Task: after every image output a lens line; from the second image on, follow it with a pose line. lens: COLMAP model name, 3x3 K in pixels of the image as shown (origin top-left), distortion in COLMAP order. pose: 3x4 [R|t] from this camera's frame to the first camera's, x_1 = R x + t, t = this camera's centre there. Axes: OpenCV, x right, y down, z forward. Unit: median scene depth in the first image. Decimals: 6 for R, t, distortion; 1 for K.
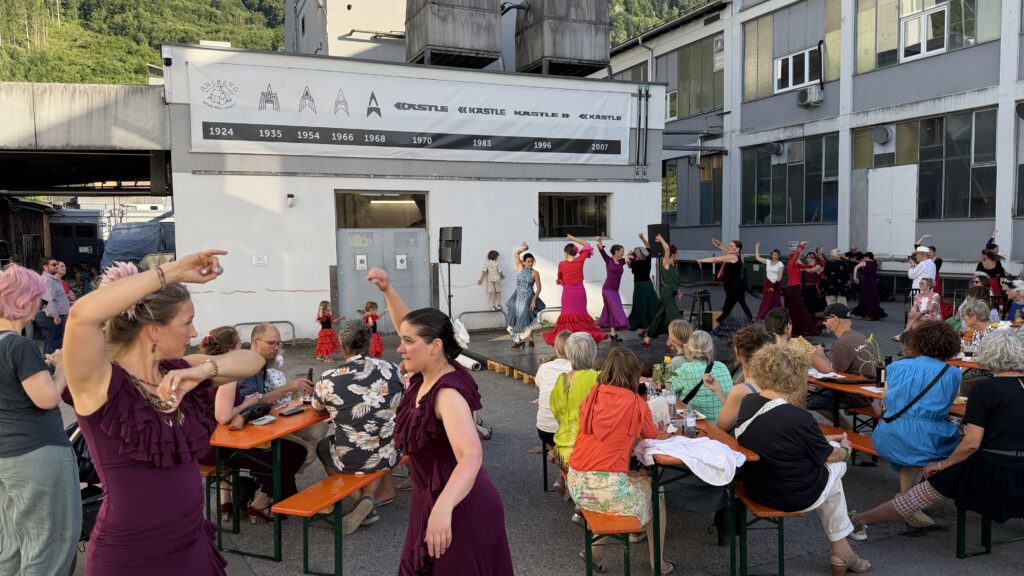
lens RADIAL K [[722.9, 0, 512.0], [0, 722.9, 288.0], [0, 0, 1]] dist [0.110624, -0.145800]
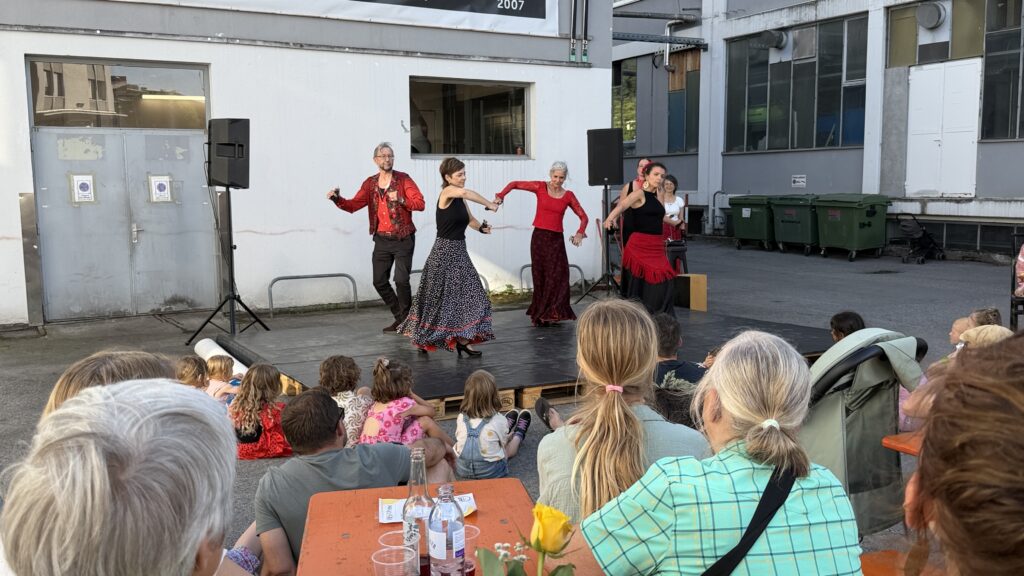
lens RADIAL K [[914.3, 0, 512.0], [0, 914.3, 288.0], [0, 0, 1]] dist [0.074817, -0.010969]
pose [[0.996001, -0.003986, 0.089256, 0.037599], [0.000206, 0.999104, 0.042312, 0.007392], [-0.089345, -0.042124, 0.995110, 0.164613]]
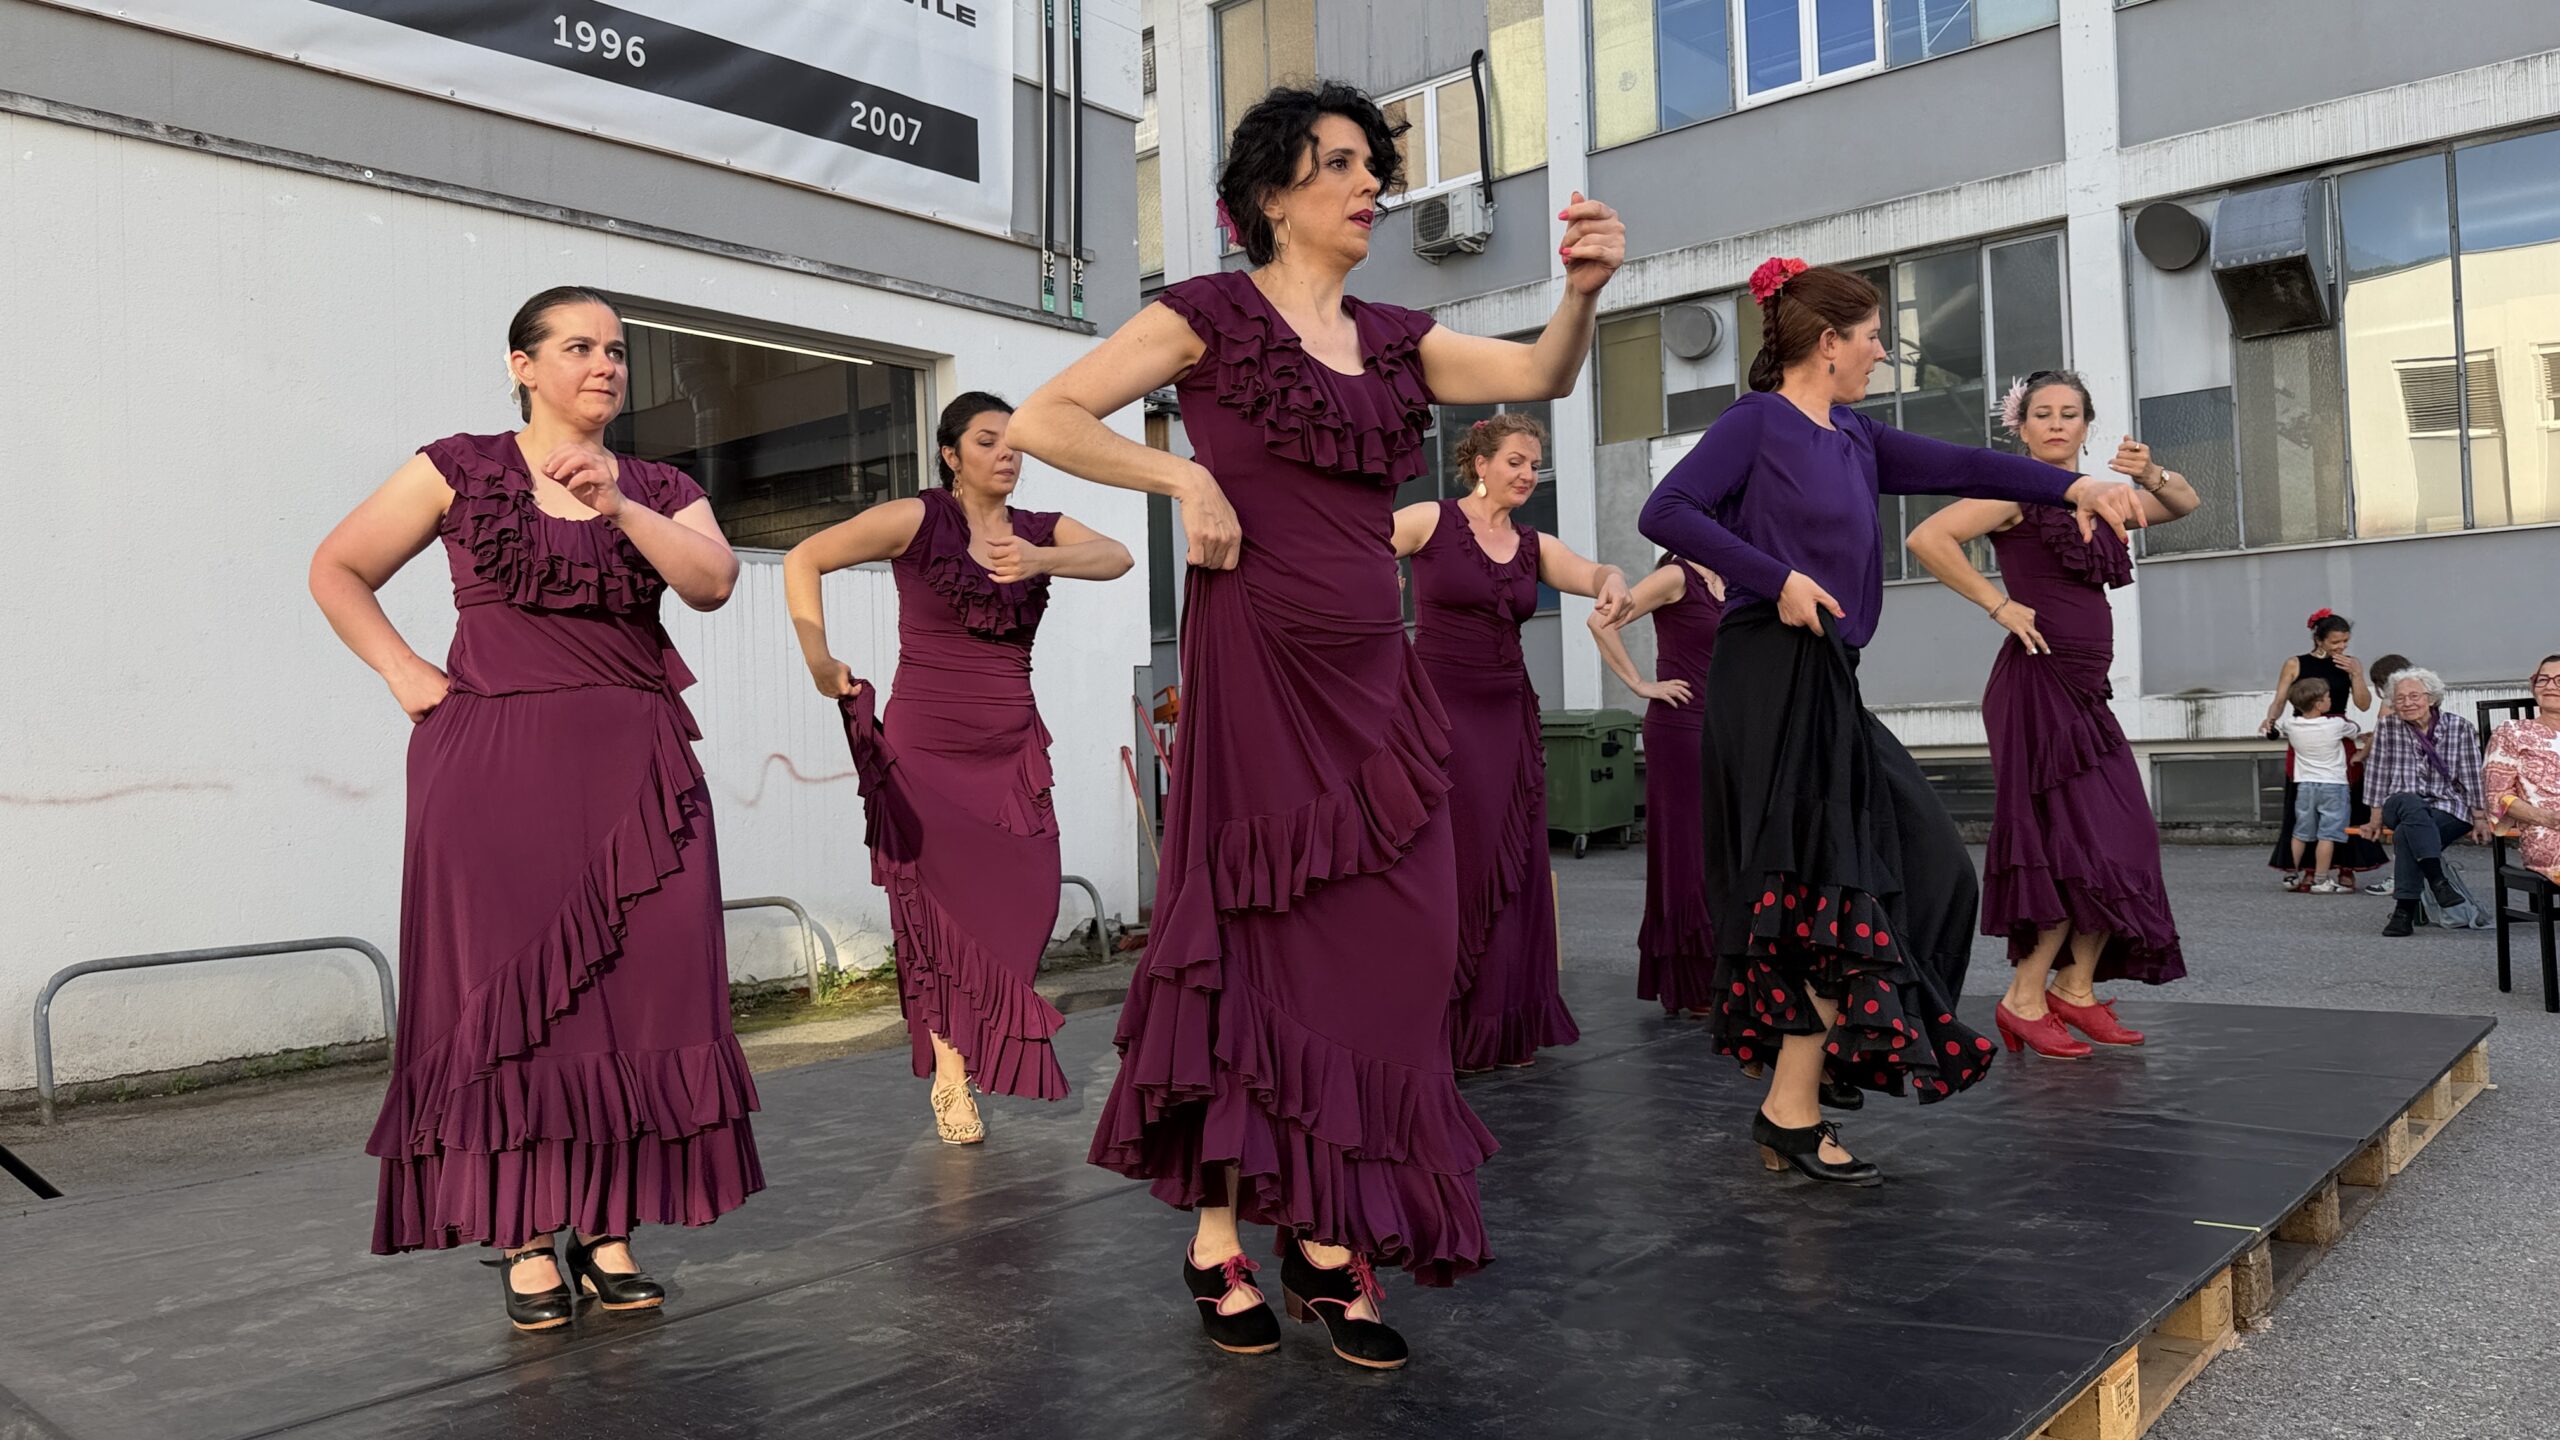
lens RADIAL K [[1807.3, 0, 1280.0], [0, 1807.3, 720.0], [0, 0, 1]] dist [0.110624, -0.145800]
pose [[0.906067, -0.008441, 0.423050, -0.000468], [0.047467, 0.995518, -0.081798, 0.017769], [-0.420463, 0.094195, 0.902407, 0.362543]]
